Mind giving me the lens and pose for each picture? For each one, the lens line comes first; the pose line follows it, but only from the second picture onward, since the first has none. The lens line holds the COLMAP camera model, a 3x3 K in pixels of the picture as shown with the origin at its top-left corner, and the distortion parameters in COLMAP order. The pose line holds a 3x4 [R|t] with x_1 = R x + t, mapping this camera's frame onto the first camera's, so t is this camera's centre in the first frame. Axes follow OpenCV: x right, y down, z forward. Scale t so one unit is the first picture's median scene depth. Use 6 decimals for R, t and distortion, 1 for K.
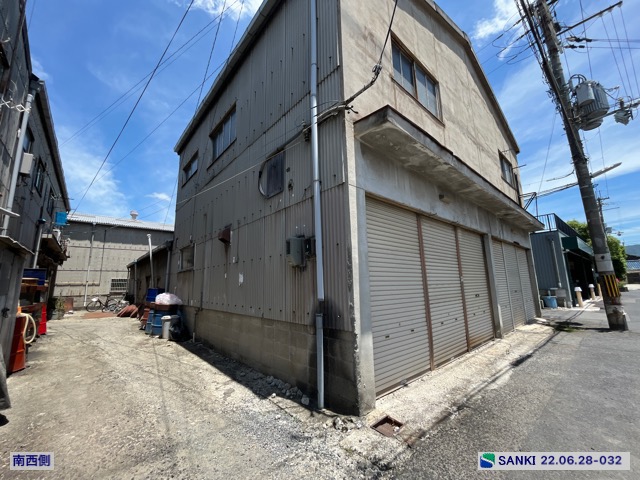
lens RADIAL K [[257.7, 0, 318.6], [0, 257.7, 242.0], [0, 0, 1]] dist [-0.003260, 0.000326]
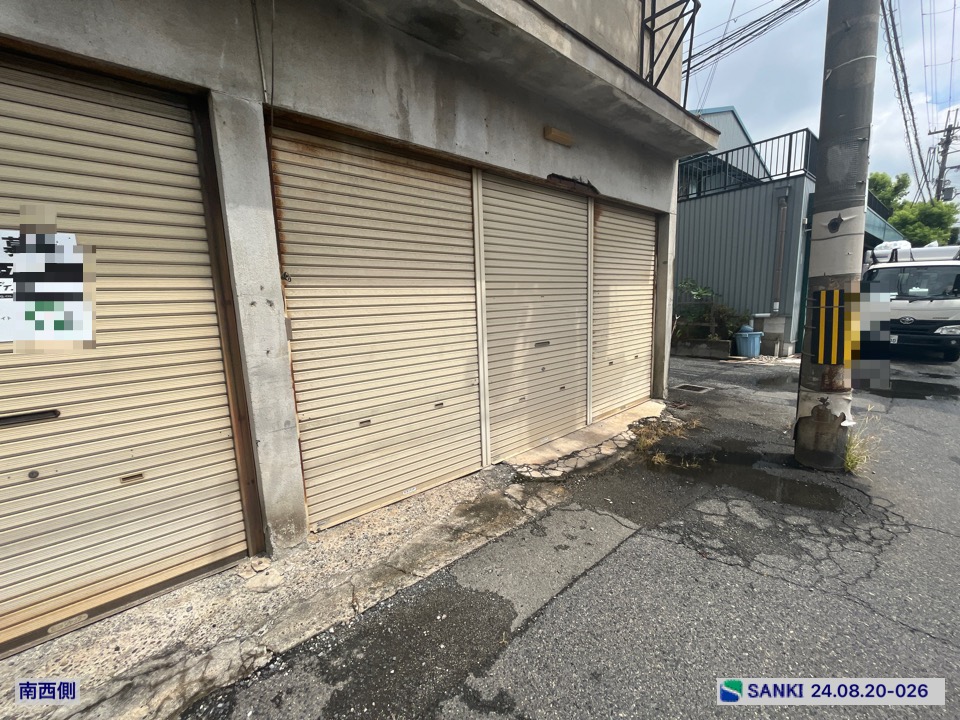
lens RADIAL K [[386.6, 0, 478.7], [0, 386.6, 361.5], [0, 0, 1]] dist [-0.003260, 0.000326]
pose [[0.999859, -0.010972, -0.012749, 1.326067], [0.014441, 0.948582, 0.316203, 0.114949], [0.008624, -0.316342, 0.948606, 1.023309]]
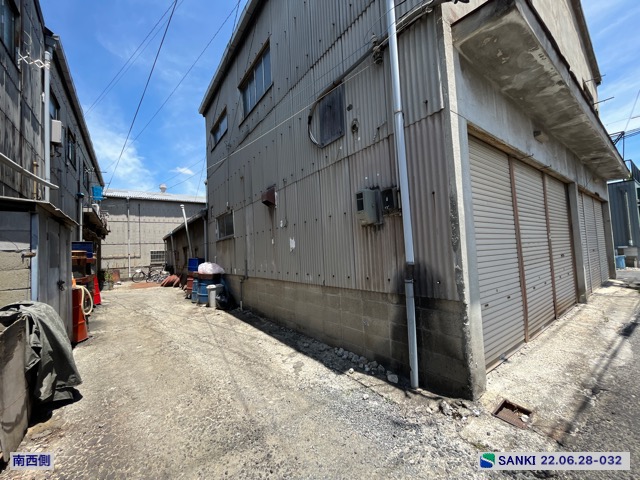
lens RADIAL K [[257.7, 0, 318.4], [0, 257.7, 242.0], [0, 0, 1]] dist [-0.003260, 0.000326]
pose [[0.995642, -0.032504, -0.087412, -0.156022], [0.043242, 0.991351, 0.123906, 0.033362], [0.082628, -0.127146, 0.988436, 0.135189]]
